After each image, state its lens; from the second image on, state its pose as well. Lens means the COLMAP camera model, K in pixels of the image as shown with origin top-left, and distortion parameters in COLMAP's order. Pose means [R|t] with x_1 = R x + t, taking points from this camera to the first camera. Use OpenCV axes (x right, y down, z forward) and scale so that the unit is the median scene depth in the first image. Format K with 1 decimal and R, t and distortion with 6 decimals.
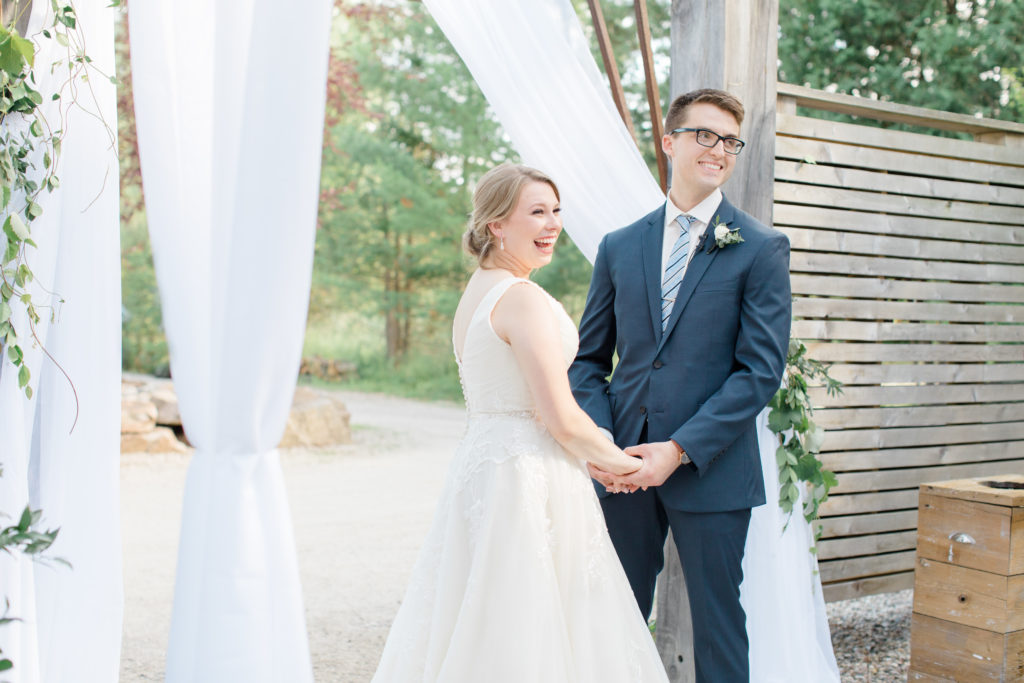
lens RADIAL K [[1461.8, 0, 512.0], [0, 1461.8, 341.5], [0, 0, 1]] dist [0.022546, 0.008419]
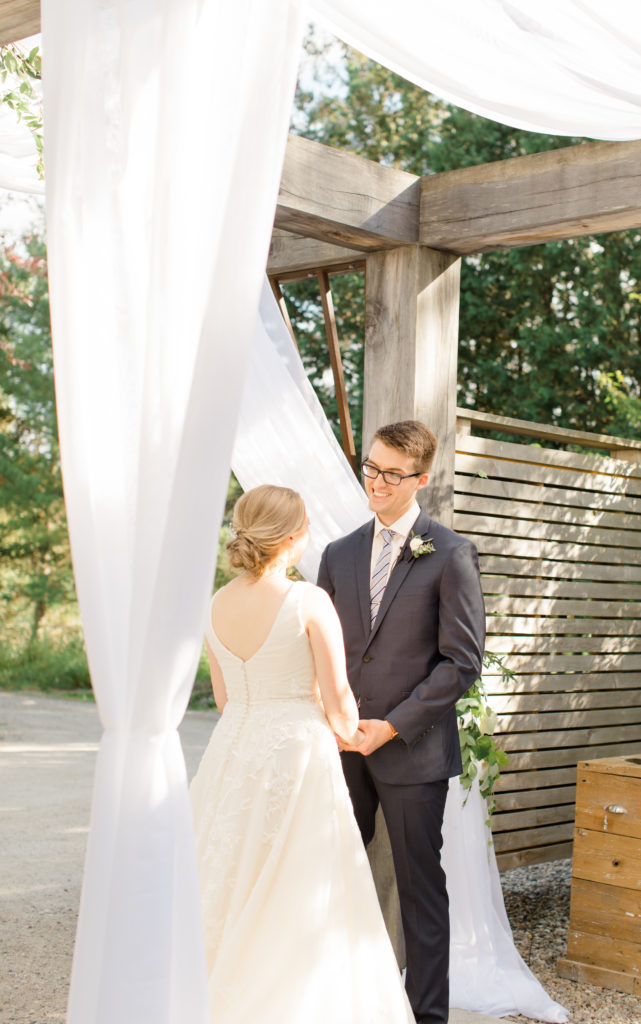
lens RADIAL K [[1552.0, 0, 372.4], [0, 1552.0, 473.6], [0, 0, 1]] dist [0.016671, -0.040818]
pose [[0.981517, 0.022630, 0.190031, -0.113224], [-0.004074, 0.995230, -0.097473, -0.006889], [-0.191330, 0.094897, 0.976928, -0.168571]]
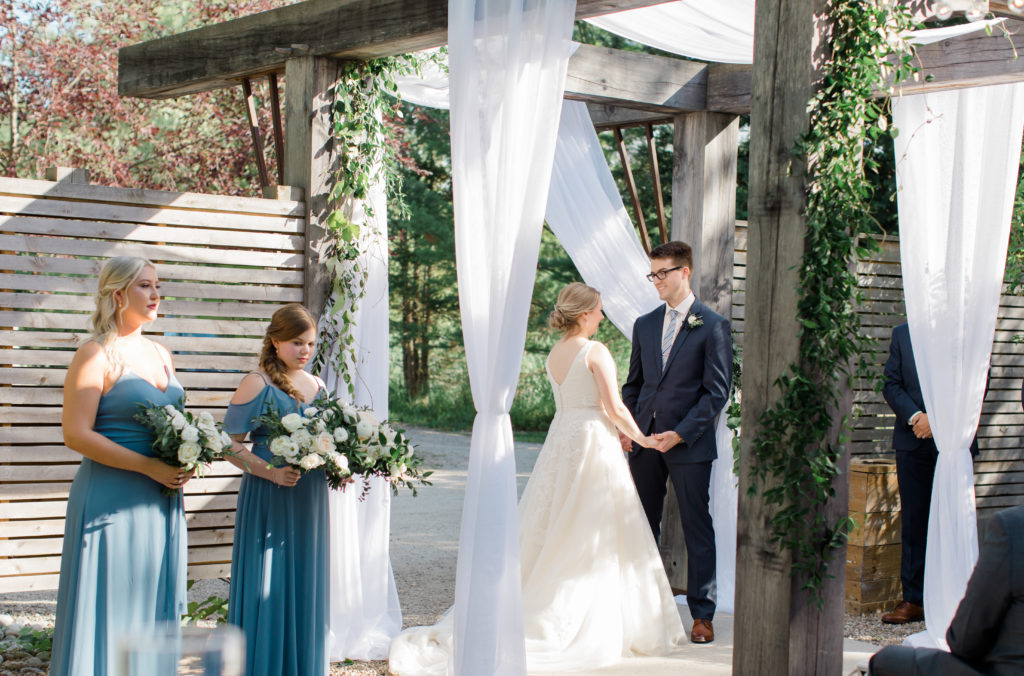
lens RADIAL K [[1691.2, 0, 517.7], [0, 1691.2, 394.6], [0, 0, 1]] dist [0.012999, 0.060319]
pose [[0.999960, 0.007868, 0.004258, -0.074825], [-0.007921, 0.999890, 0.012552, 0.000010], [-0.004159, -0.012586, 0.999912, -0.939775]]
